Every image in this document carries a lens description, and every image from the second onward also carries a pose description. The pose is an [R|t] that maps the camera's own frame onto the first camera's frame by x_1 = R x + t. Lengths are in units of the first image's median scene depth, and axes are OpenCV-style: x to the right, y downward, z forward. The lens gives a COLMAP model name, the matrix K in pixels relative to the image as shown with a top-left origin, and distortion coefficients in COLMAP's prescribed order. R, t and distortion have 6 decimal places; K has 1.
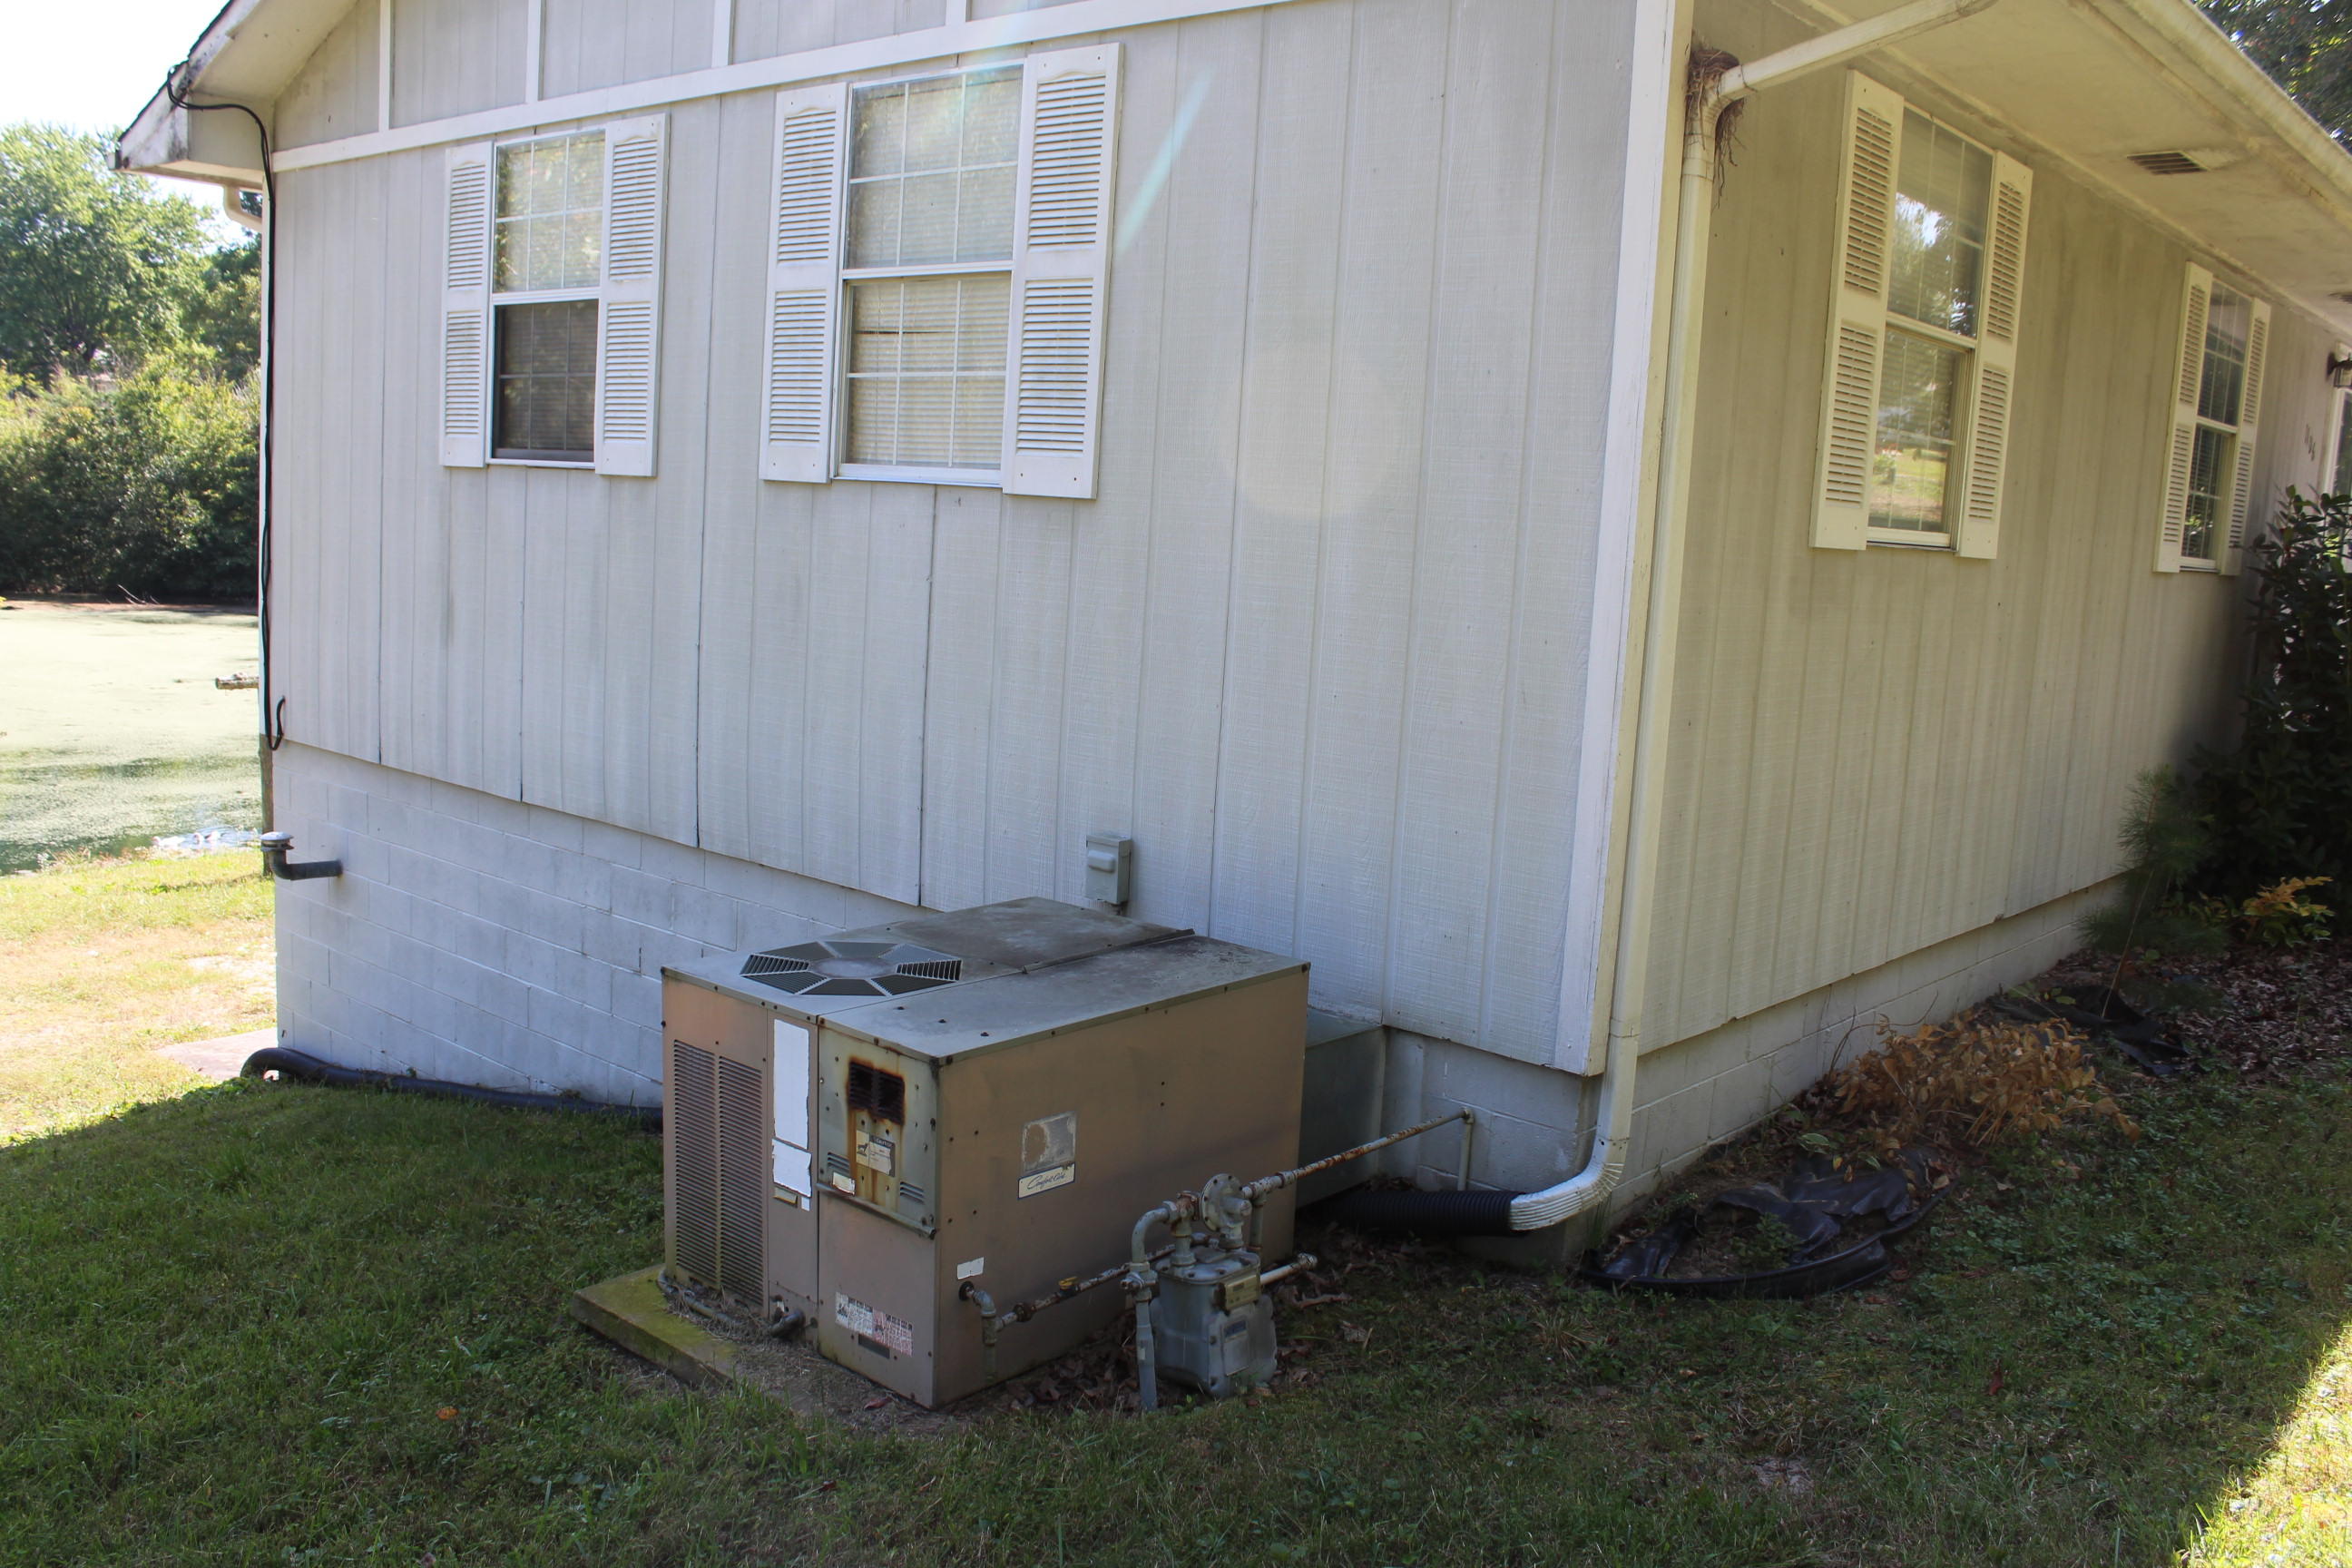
lens RADIAL K [[1991.2, 0, 1170.0], [0, 1991.2, 776.4], [0, 0, 1]] dist [-0.162343, 0.145865]
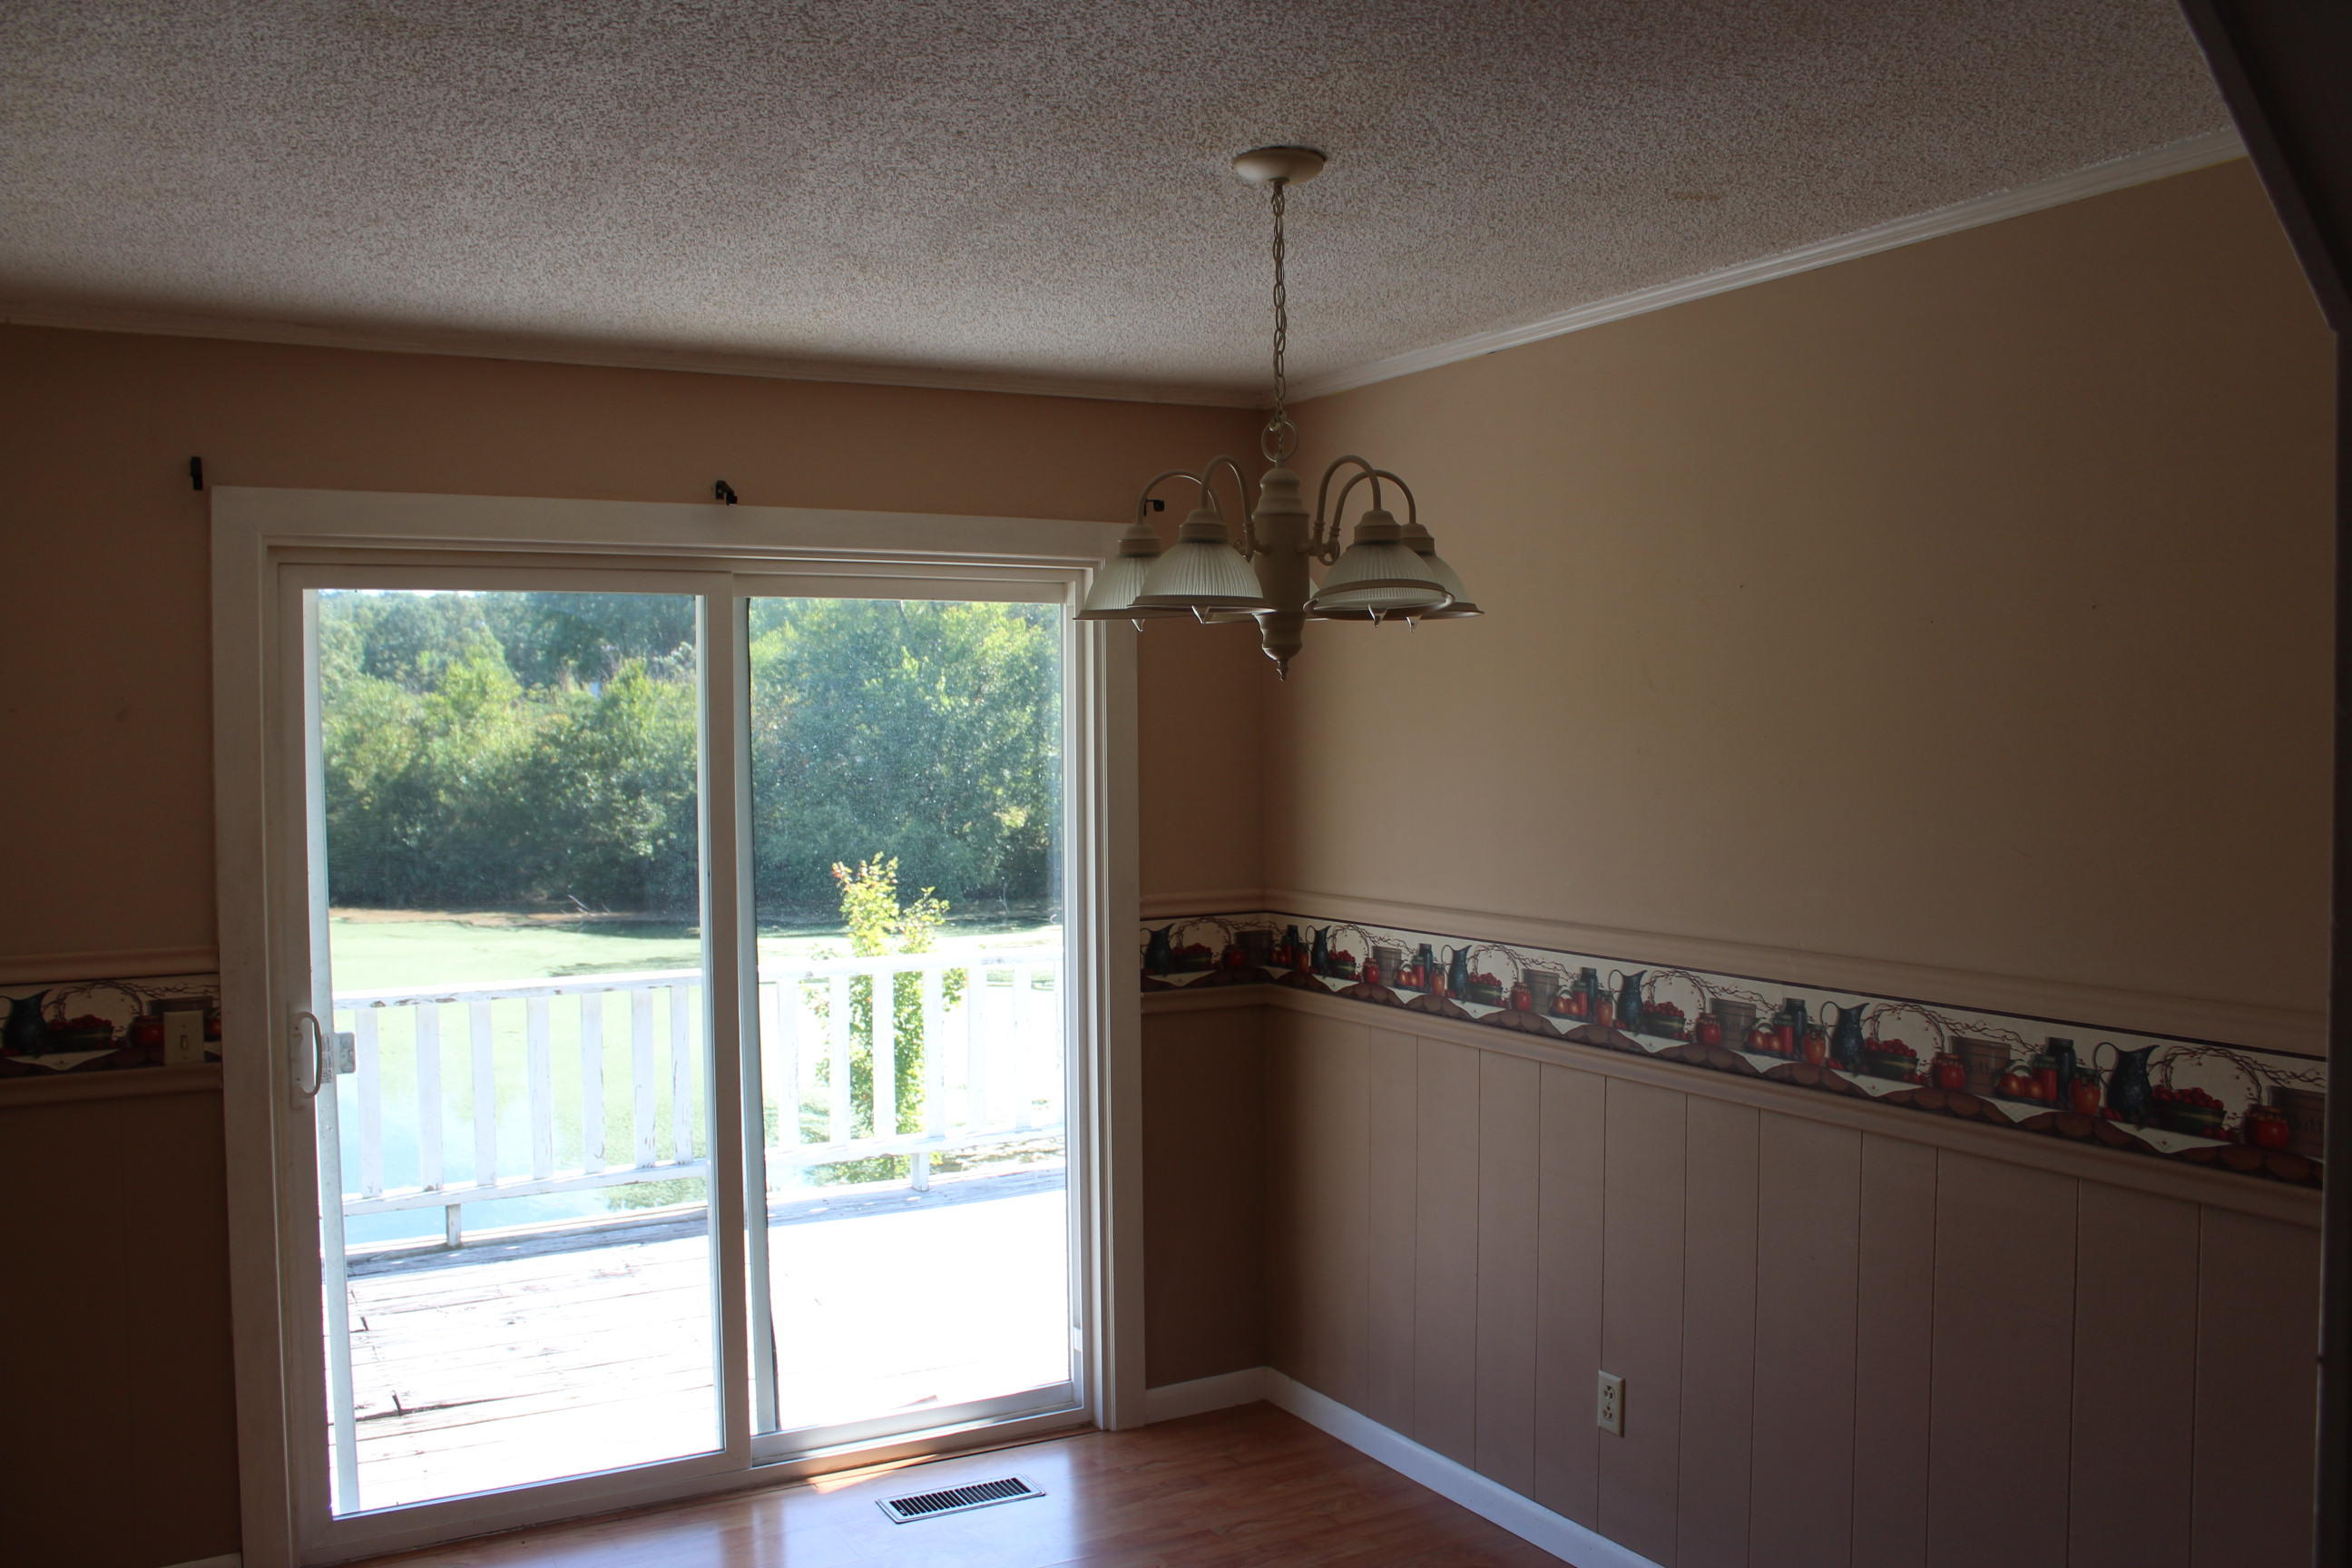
lens RADIAL K [[1991.2, 0, 1164.9], [0, 1991.2, 791.2], [0, 0, 1]] dist [-0.162343, 0.145865]
pose [[0.941181, -0.054706, -0.333445, 0.066218], [0.016332, 0.993019, -0.116821, -0.029680], [0.337508, 0.104504, 0.935504, 0.157439]]
